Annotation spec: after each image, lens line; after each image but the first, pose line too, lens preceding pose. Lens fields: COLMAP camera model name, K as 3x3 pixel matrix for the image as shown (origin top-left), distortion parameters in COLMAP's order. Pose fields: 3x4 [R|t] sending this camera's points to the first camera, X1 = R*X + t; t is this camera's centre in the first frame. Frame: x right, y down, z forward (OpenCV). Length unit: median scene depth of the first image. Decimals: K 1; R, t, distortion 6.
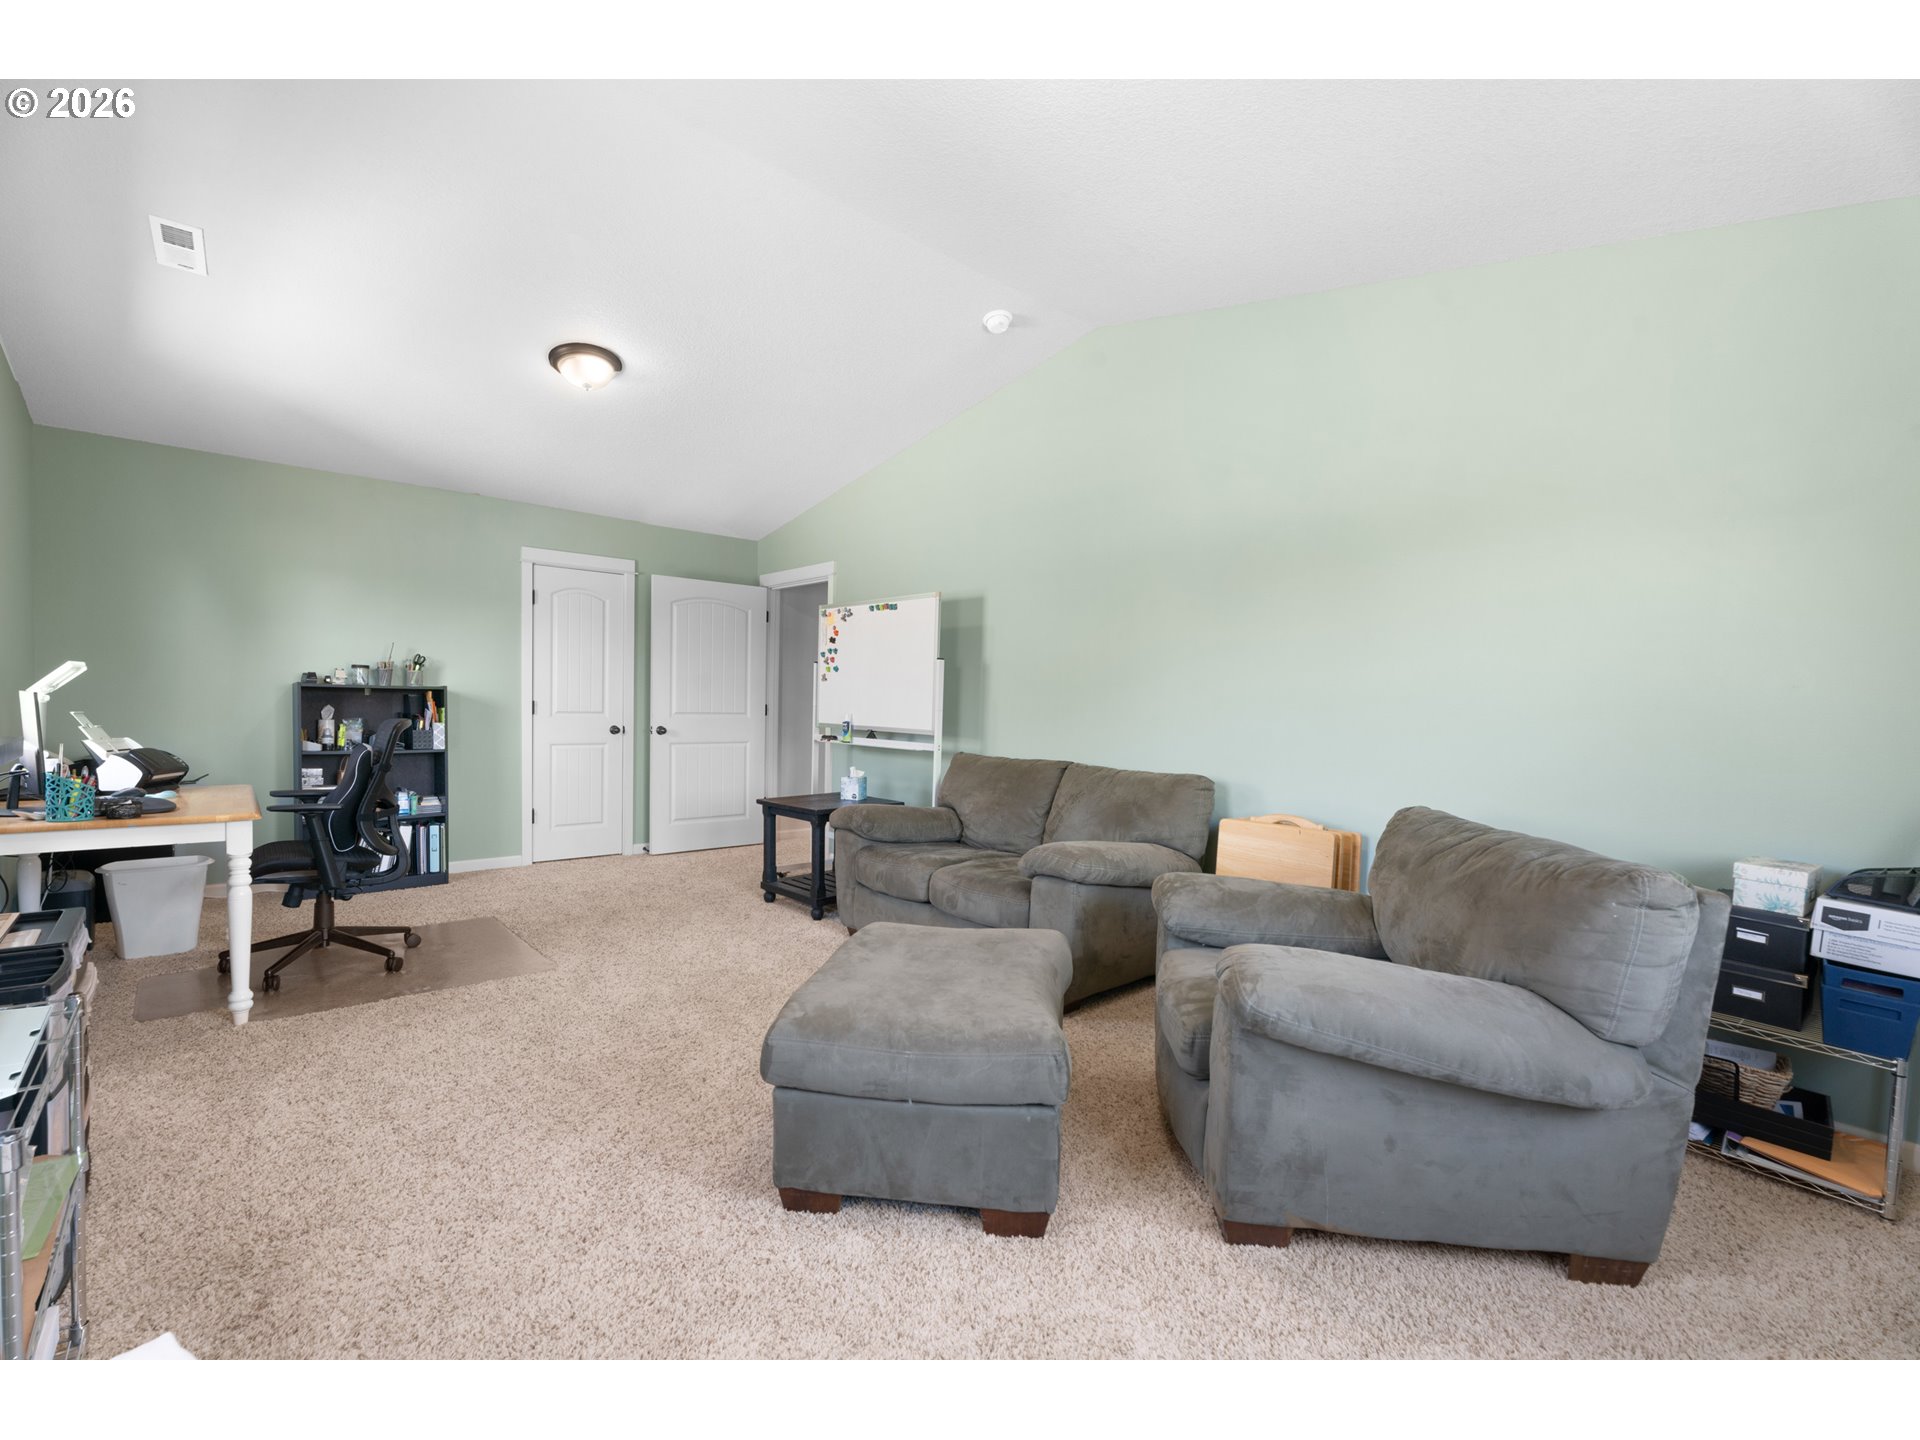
lens RADIAL K [[858.1, 0, 959.9], [0, 858.1, 729.2], [0, 0, 1]] dist [0.005609, -0.000085]
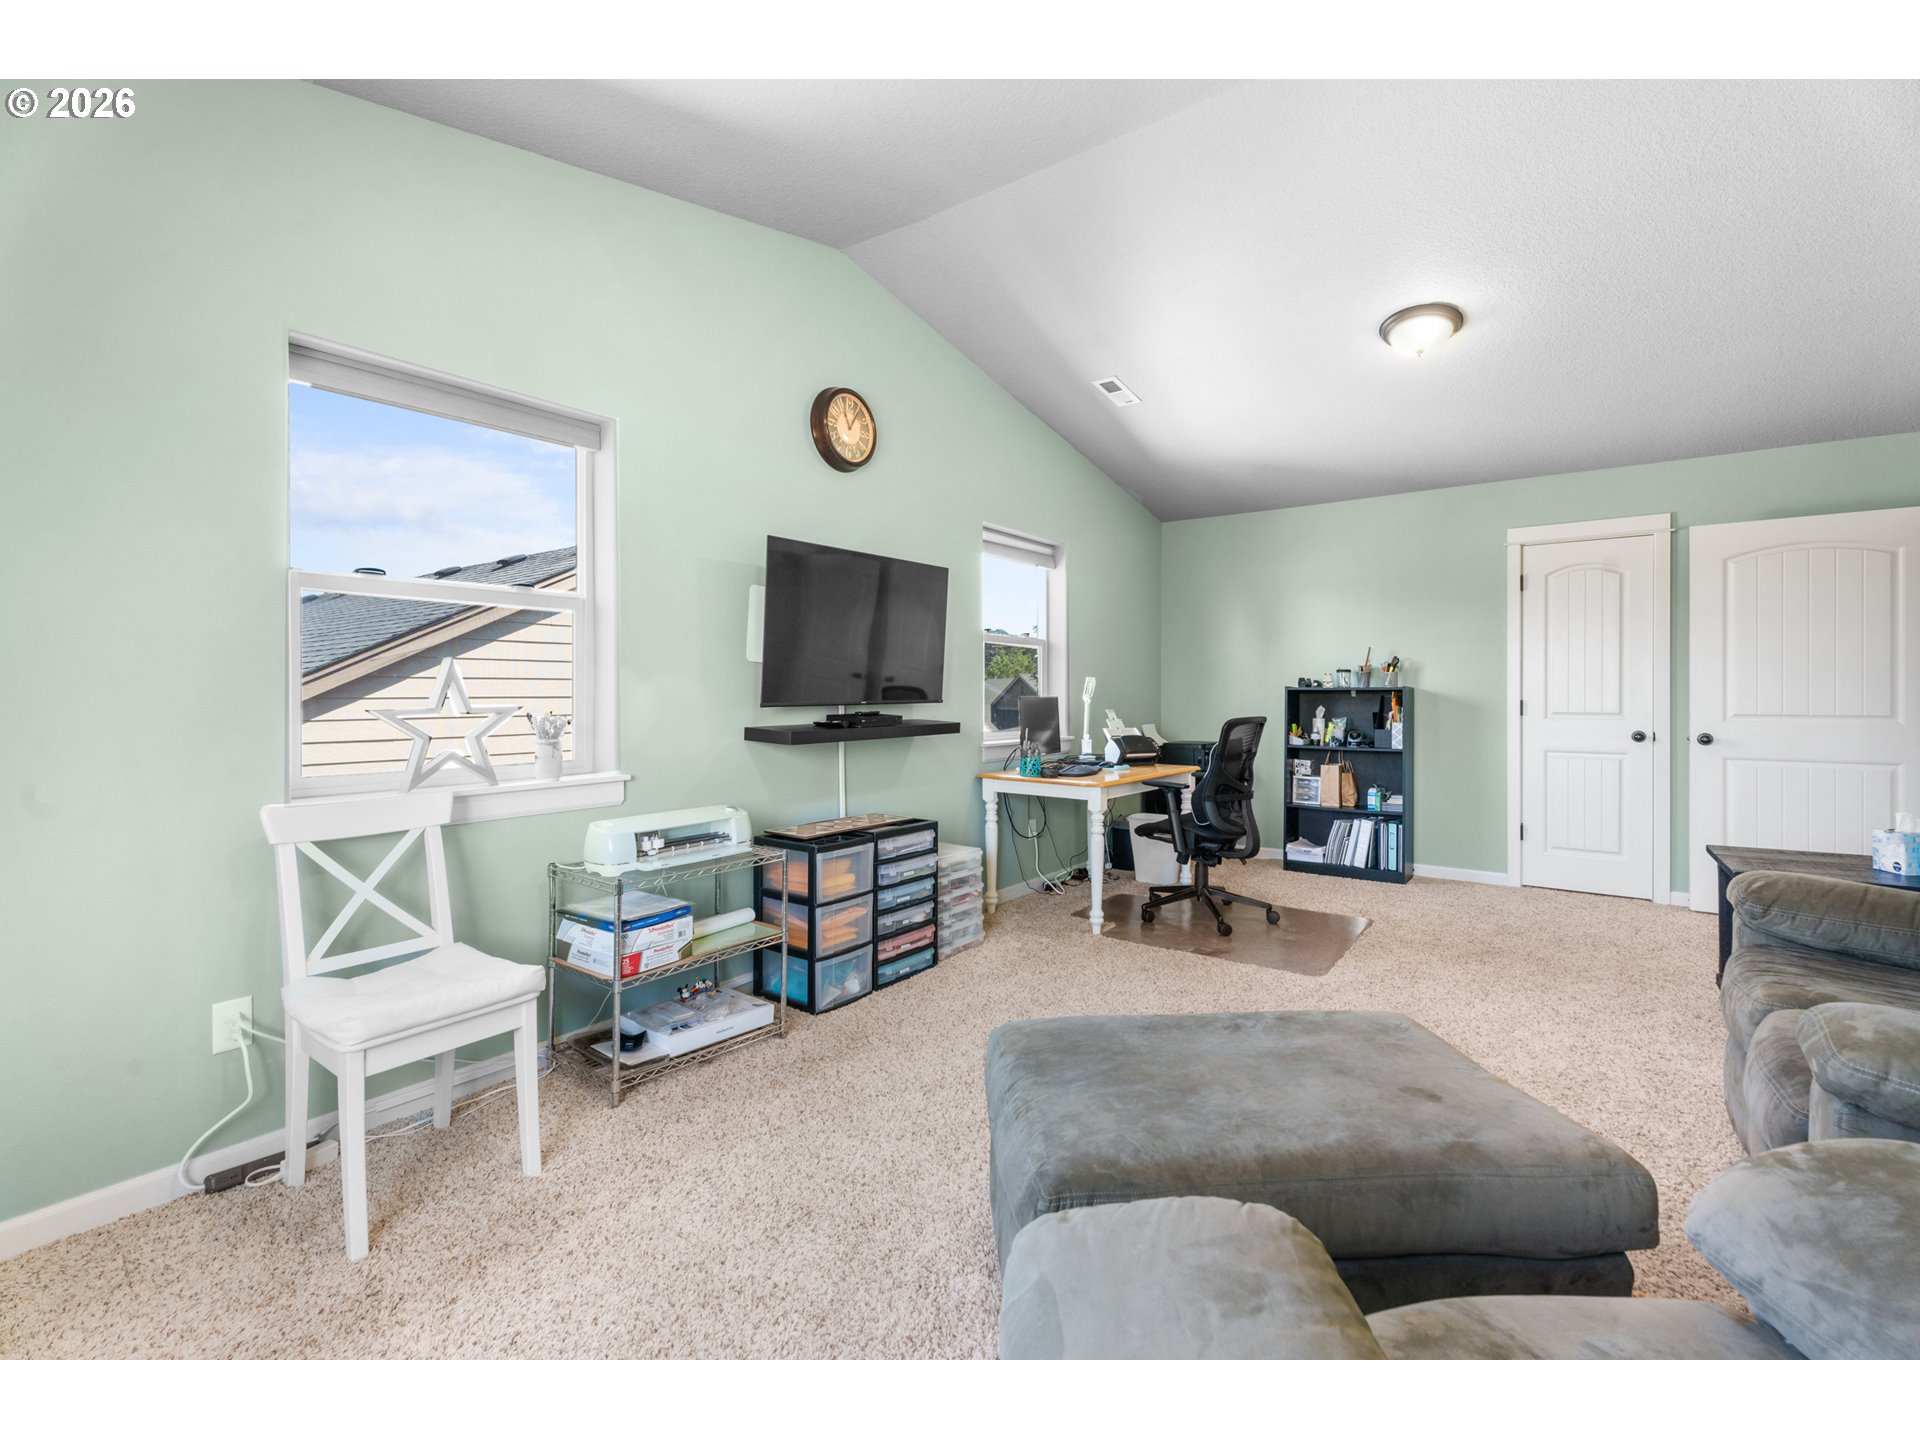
lens RADIAL K [[858.1, 0, 941.2], [0, 858.1, 691.3], [0, 0, 1]] dist [0.005609, -0.000085]
pose [[0.201245, -0.021932, -0.979295, 0.277134], [-0.026562, 0.999259, -0.027838, -0.001860], [0.979181, 0.031614, 0.200513, 0.271768]]
